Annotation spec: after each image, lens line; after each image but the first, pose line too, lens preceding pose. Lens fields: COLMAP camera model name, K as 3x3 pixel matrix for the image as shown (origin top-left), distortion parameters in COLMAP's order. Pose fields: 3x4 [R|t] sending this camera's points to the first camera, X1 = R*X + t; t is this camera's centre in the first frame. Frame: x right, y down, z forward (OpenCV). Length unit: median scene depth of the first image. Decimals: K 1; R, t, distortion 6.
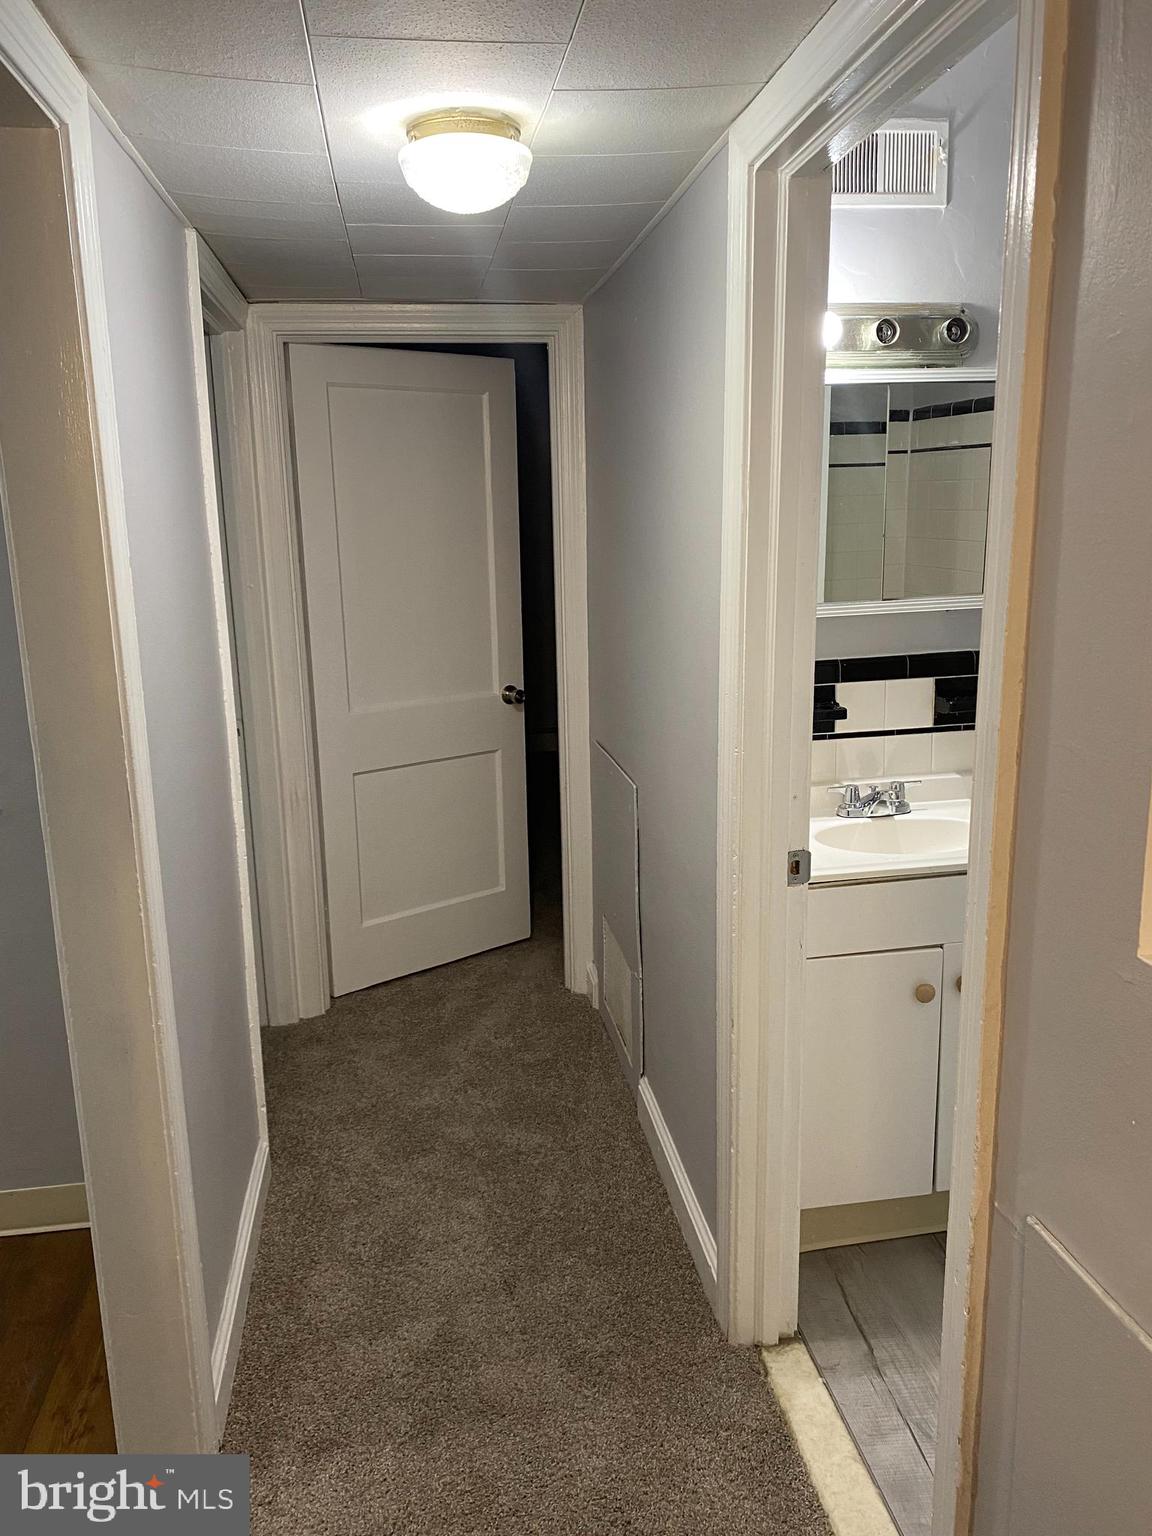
lens RADIAL K [[1158.3, 0, 576.3], [0, 1158.3, 769.7], [0, 0, 1]] dist [-0.009420, -0.001992]
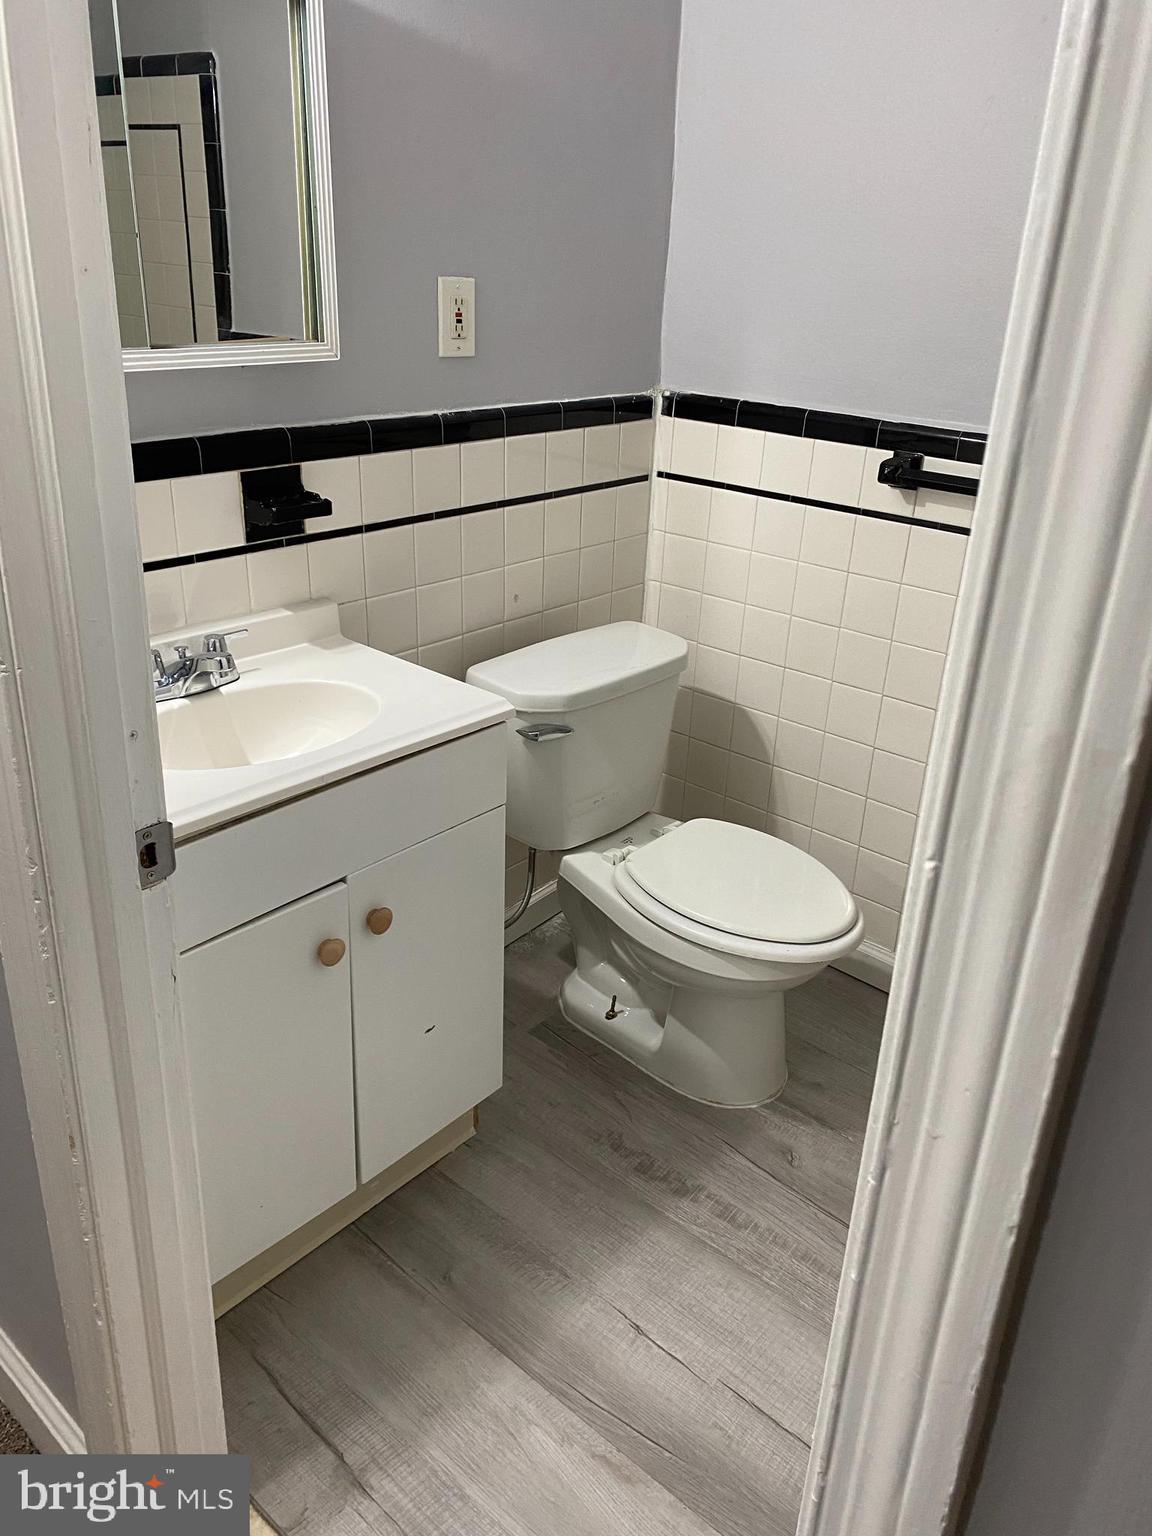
lens RADIAL K [[1158.3, 0, 584.3], [0, 1158.3, 763.0], [0, 0, 1]] dist [-0.009420, -0.001992]
pose [[0.757819, -0.198100, 0.621665, 0.010936], [0.075406, 0.973001, 0.218135, -0.047582], [-0.648093, -0.118430, 0.752296, 0.358117]]
